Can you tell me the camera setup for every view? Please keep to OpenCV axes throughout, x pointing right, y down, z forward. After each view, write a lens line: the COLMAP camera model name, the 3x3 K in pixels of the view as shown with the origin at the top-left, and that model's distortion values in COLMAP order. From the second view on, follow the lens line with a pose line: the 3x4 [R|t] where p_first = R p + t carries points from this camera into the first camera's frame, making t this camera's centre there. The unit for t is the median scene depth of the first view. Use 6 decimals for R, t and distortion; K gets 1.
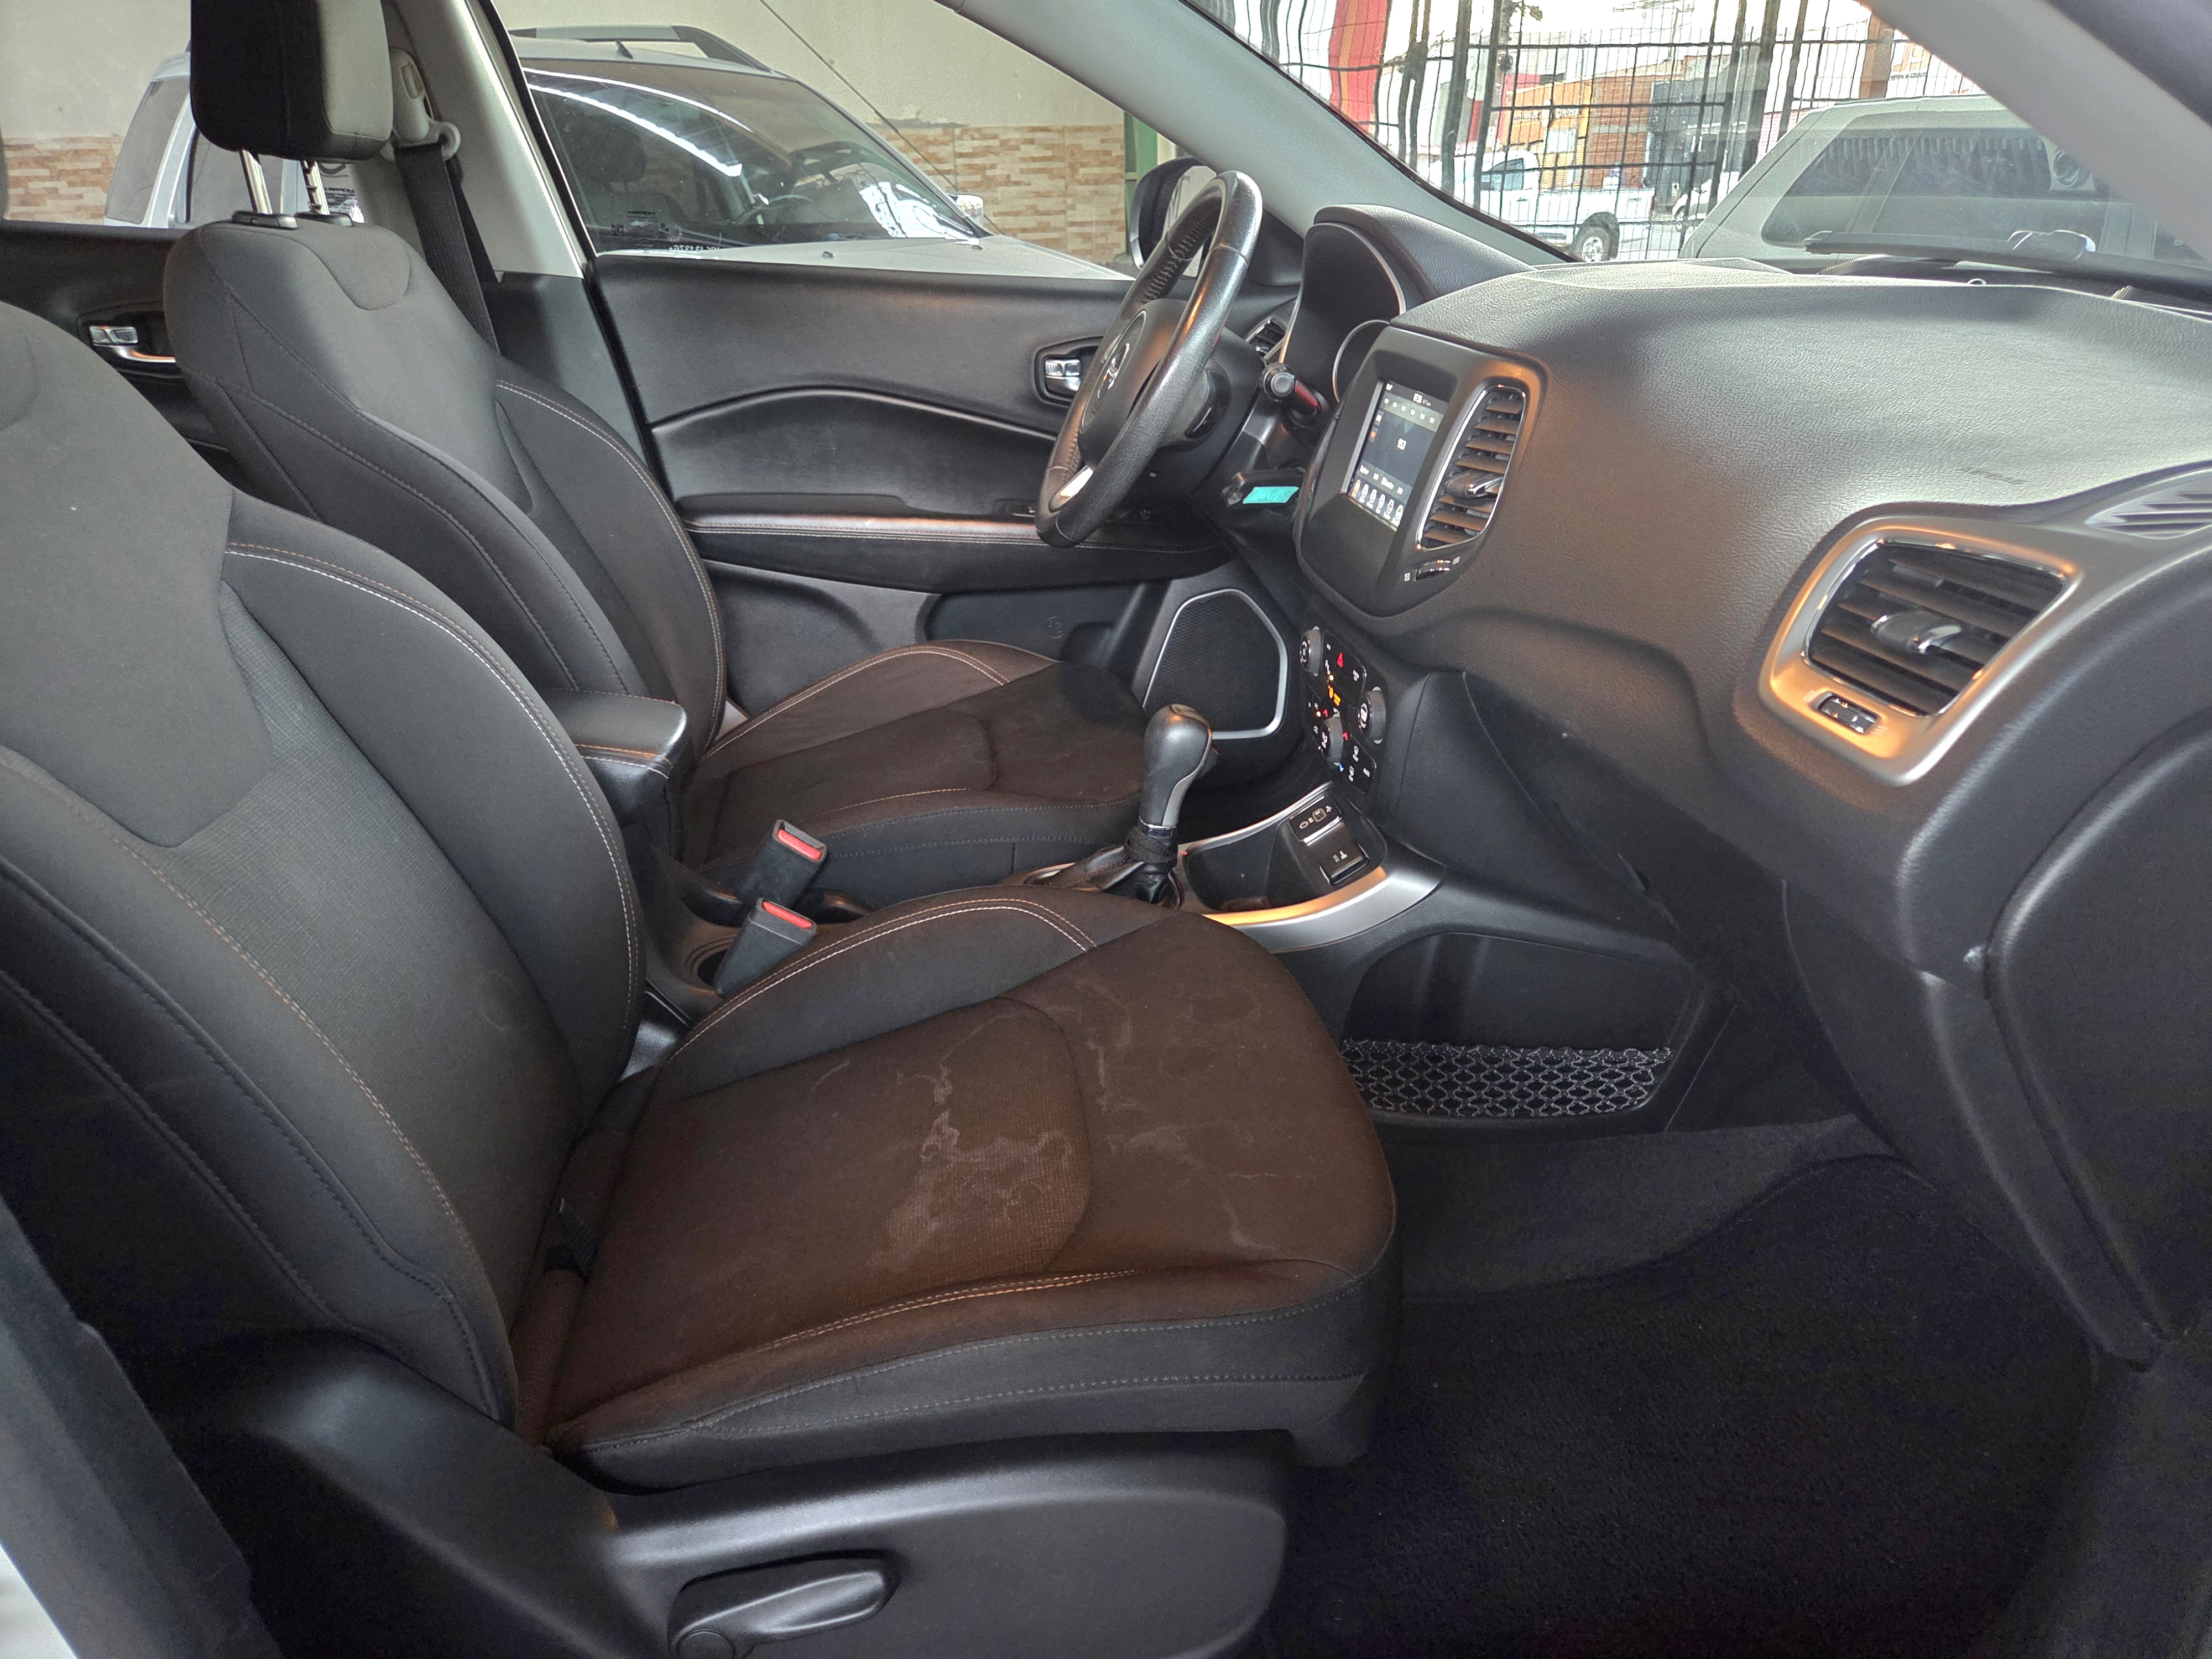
lens RADIAL K [[1463.7, 0, 1067.9], [0, 1463.7, 830.2], [0, 0, 1]] dist [0.045435, 0.000007]
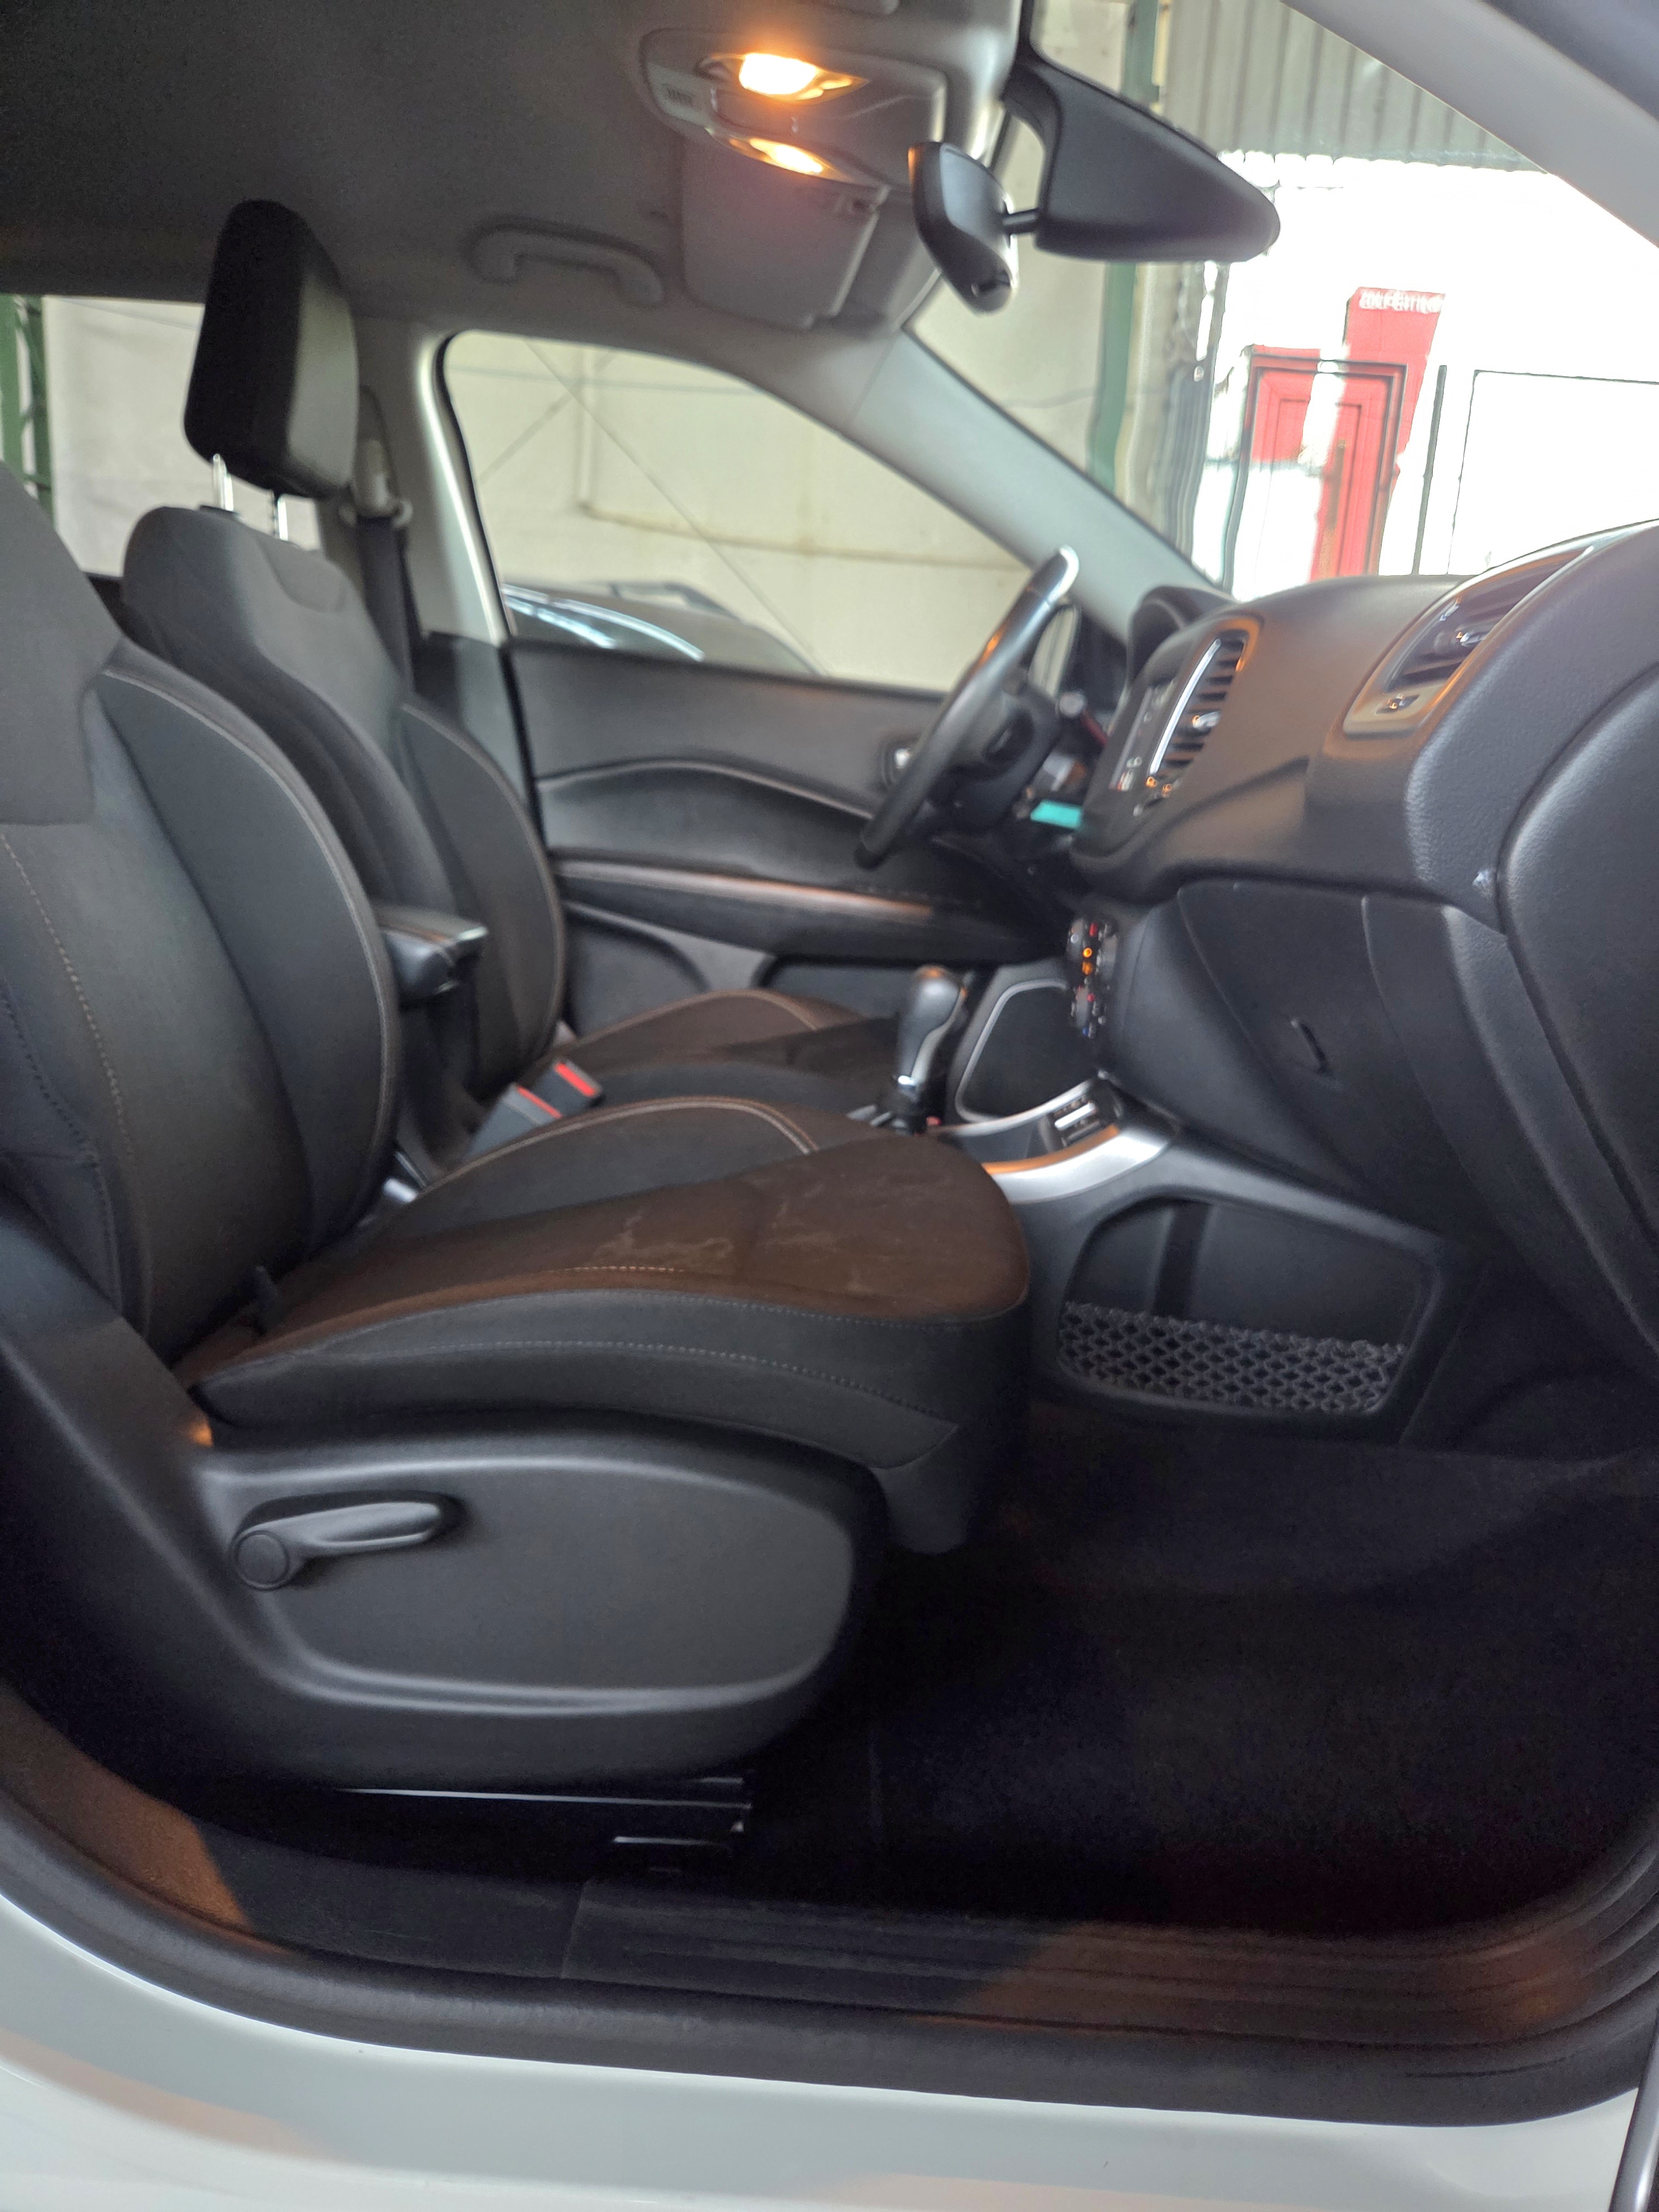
lens RADIAL K [[1476.3, 0, 829.5], [0, 1476.3, 1106.0], [0, 0, 1]] dist [0.034185, -0.000279]
pose [[0.987466, 0.102620, -0.119920, 0.135611], [-0.125540, 0.971164, -0.202684, 0.236076], [0.095663, 0.215198, 0.971874, -0.015559]]
